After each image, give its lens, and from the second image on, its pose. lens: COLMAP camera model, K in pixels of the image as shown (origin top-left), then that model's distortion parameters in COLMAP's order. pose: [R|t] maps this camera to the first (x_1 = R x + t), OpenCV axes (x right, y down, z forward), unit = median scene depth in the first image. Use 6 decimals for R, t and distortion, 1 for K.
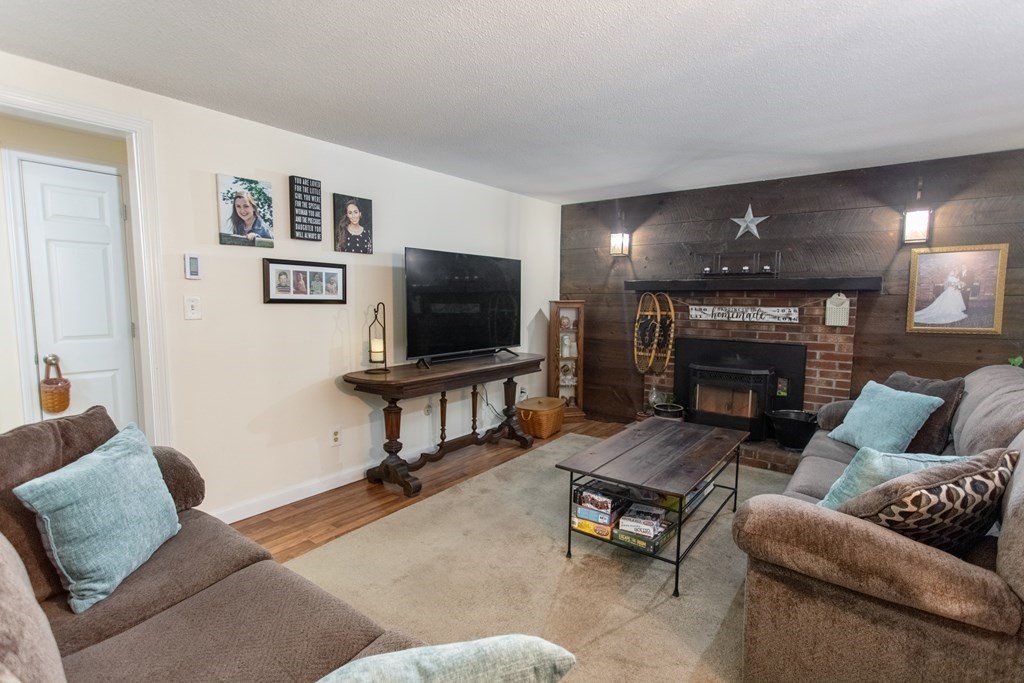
lens RADIAL K [[493.9, 0, 508.1], [0, 493.9, 341.4], [0, 0, 1]] dist [0.003674, 0.001427]
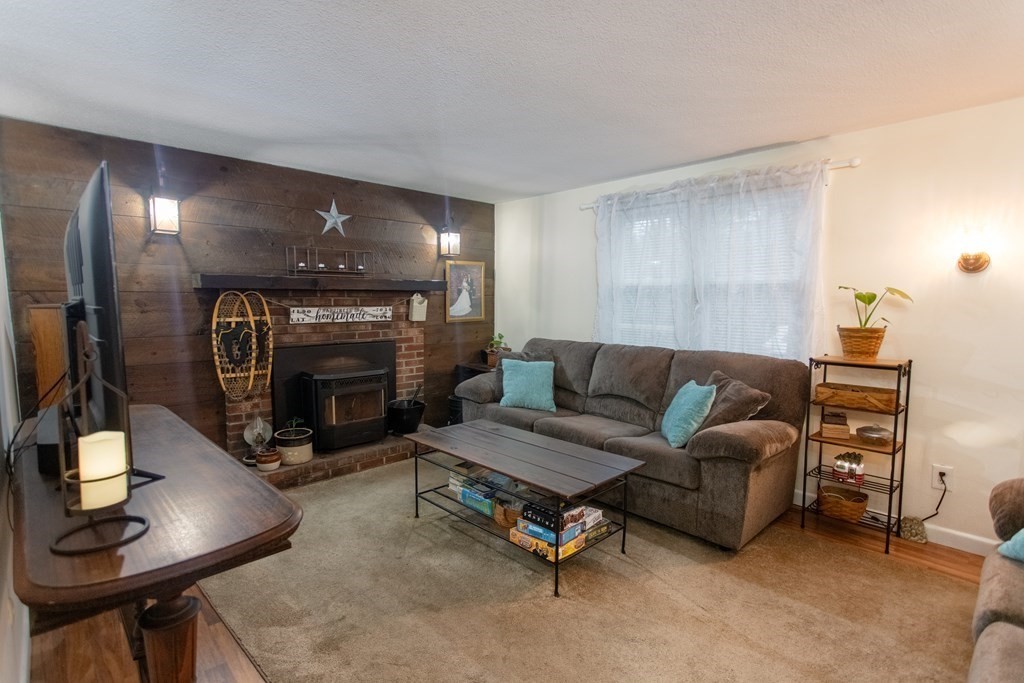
lens RADIAL K [[493.9, 0, 507.4], [0, 493.9, 344.8], [0, 0, 1]] dist [0.003674, 0.001427]
pose [[0.168593, -0.101989, 0.980395, -0.413392], [0.087096, 0.992284, 0.088248, -0.054150], [-0.981830, 0.070511, 0.176175, 0.524415]]
